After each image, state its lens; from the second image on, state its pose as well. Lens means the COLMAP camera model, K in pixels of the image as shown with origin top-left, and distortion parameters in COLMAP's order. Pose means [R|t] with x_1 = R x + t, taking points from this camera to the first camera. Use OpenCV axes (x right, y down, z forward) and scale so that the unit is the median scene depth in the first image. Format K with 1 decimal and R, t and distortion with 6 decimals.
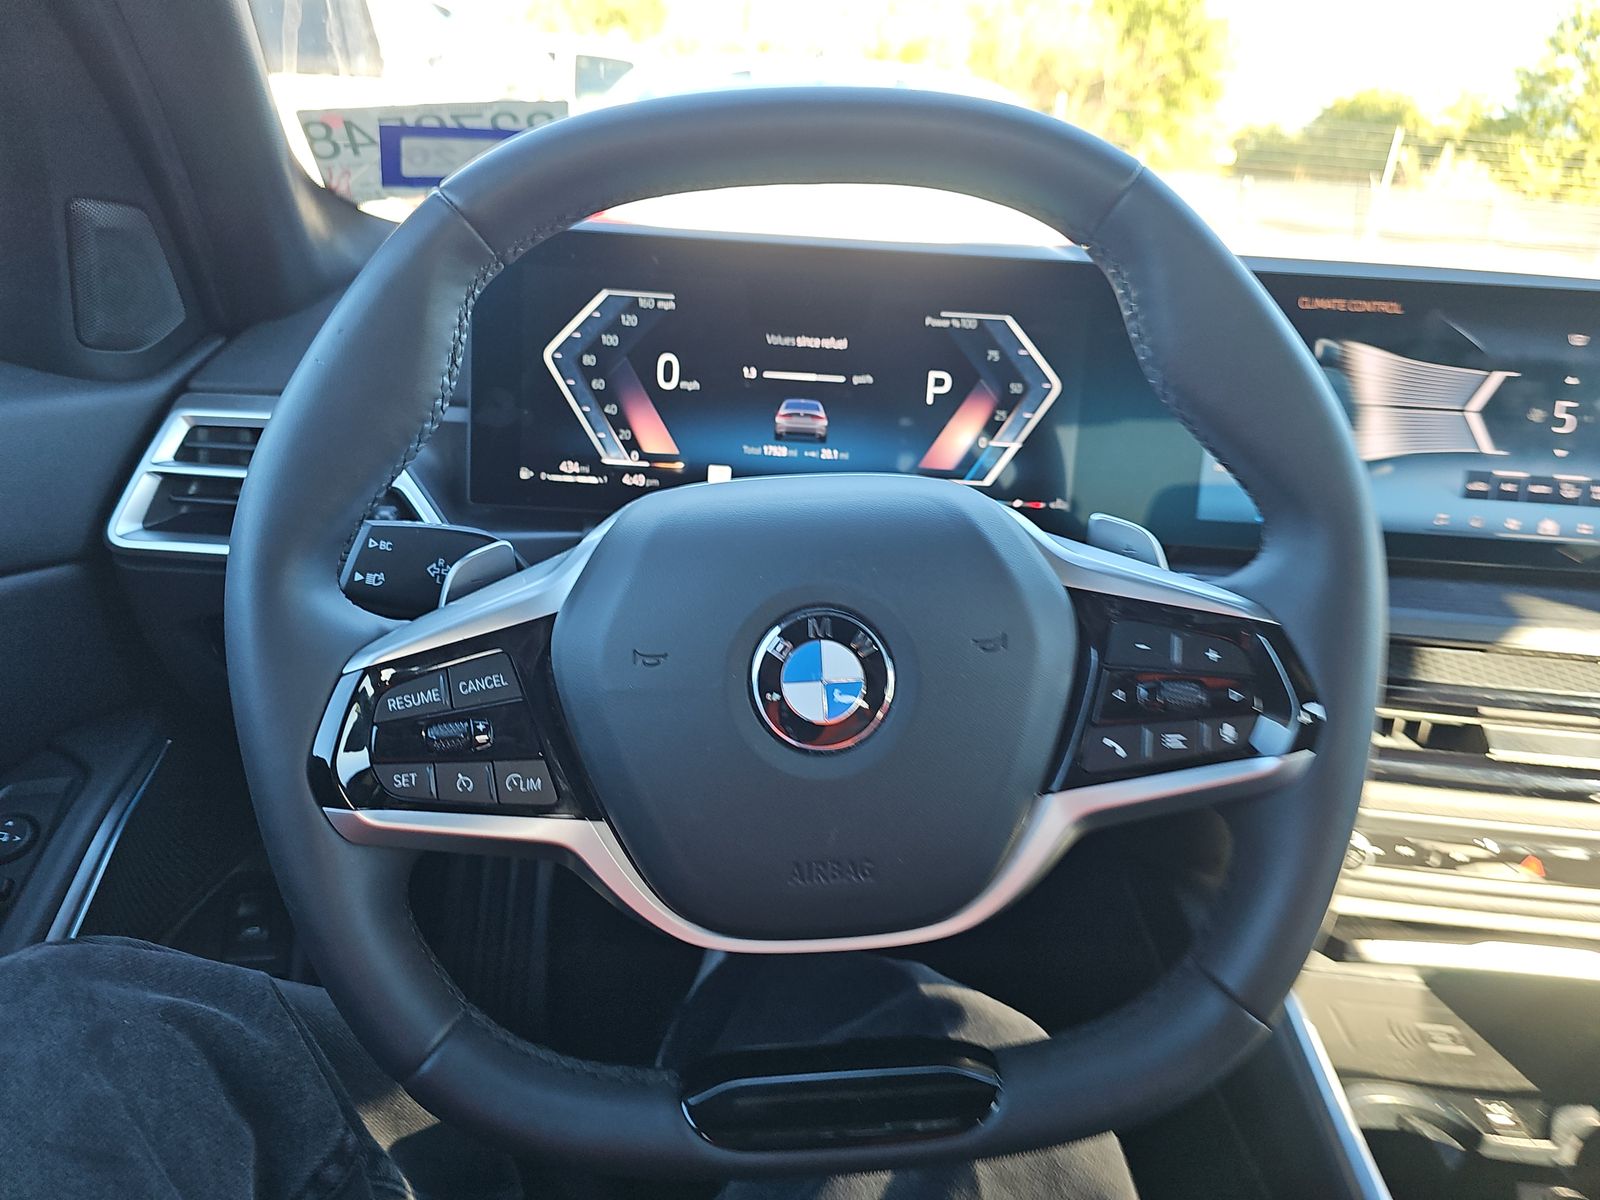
lens RADIAL K [[1096.6, 0, 785.3], [0, 1096.6, 654.3], [0, 0, 1]] dist [0.066122, -0.068439]
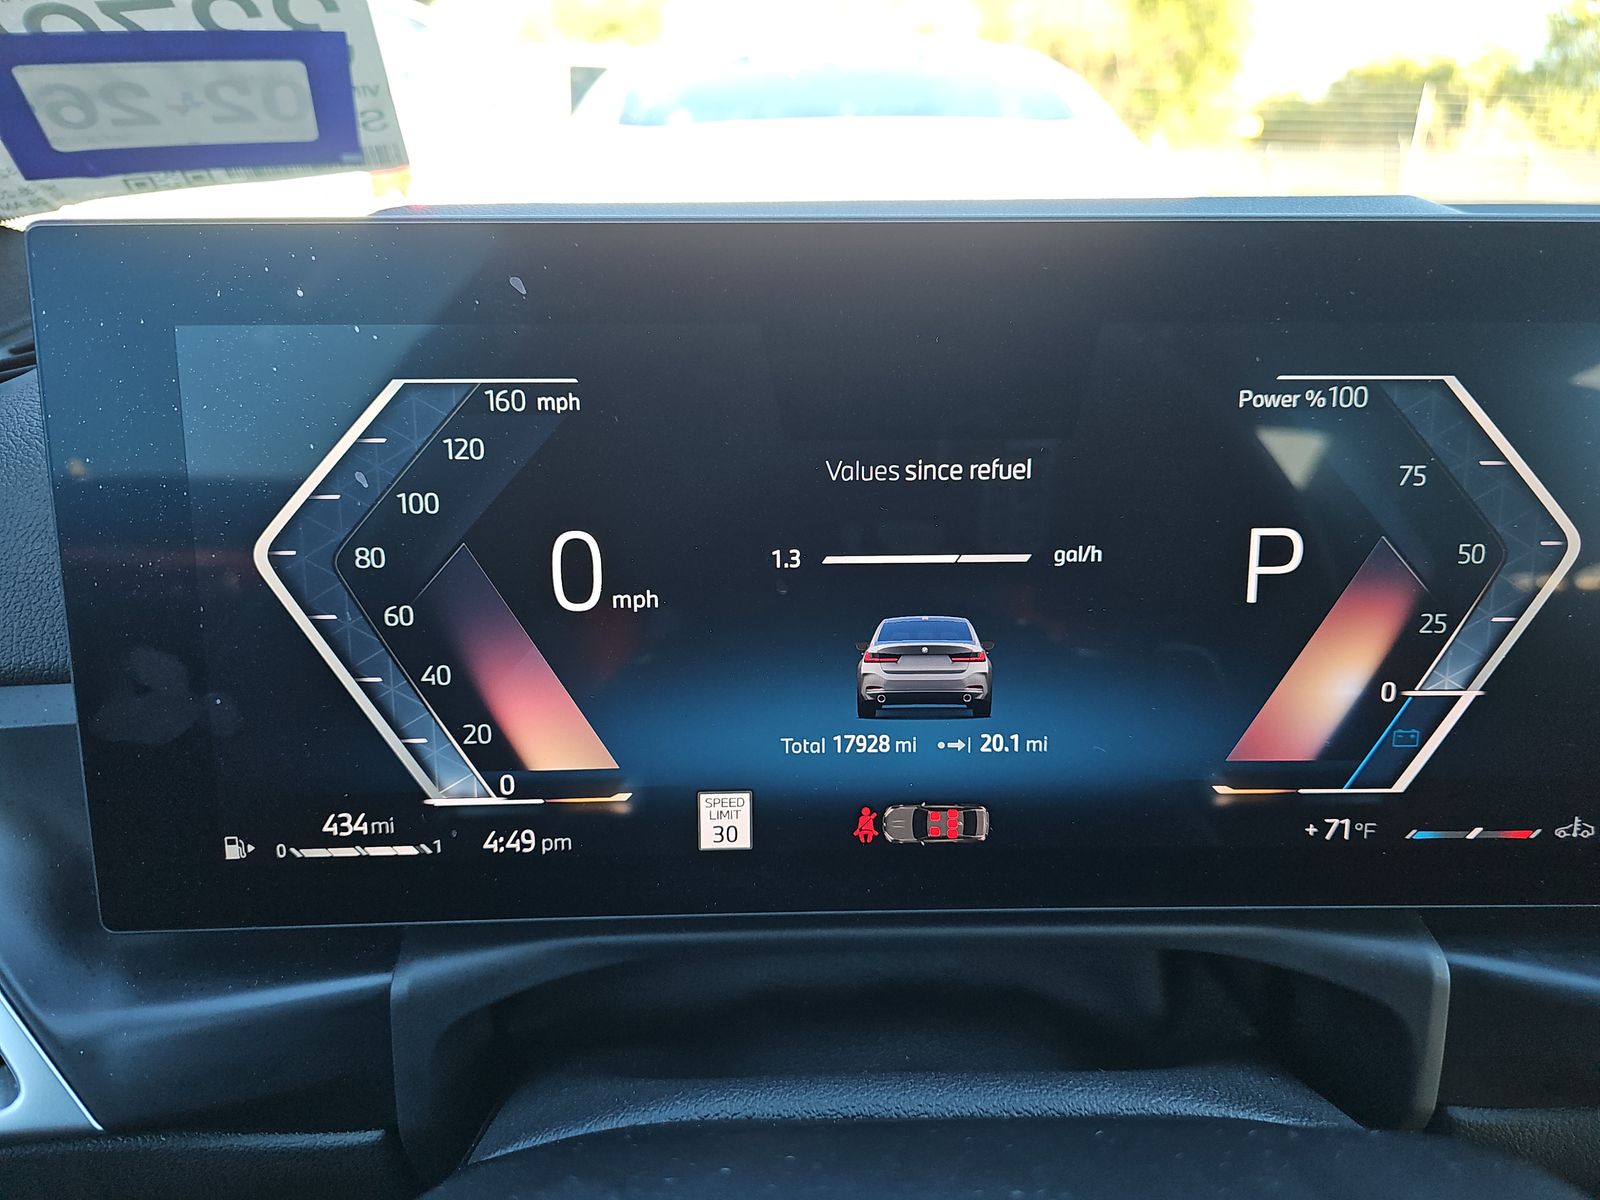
lens RADIAL K [[1083.9, 0, 804.9], [0, 1083.9, 664.1], [0, 0, 1]] dist [0.004879, -0.026650]
pose [[0.997954, -0.058779, -0.025143, -0.018194], [0.059148, 0.998148, 0.014185, -0.221685], [0.024263, -0.015643, 0.999583, 0.612774]]
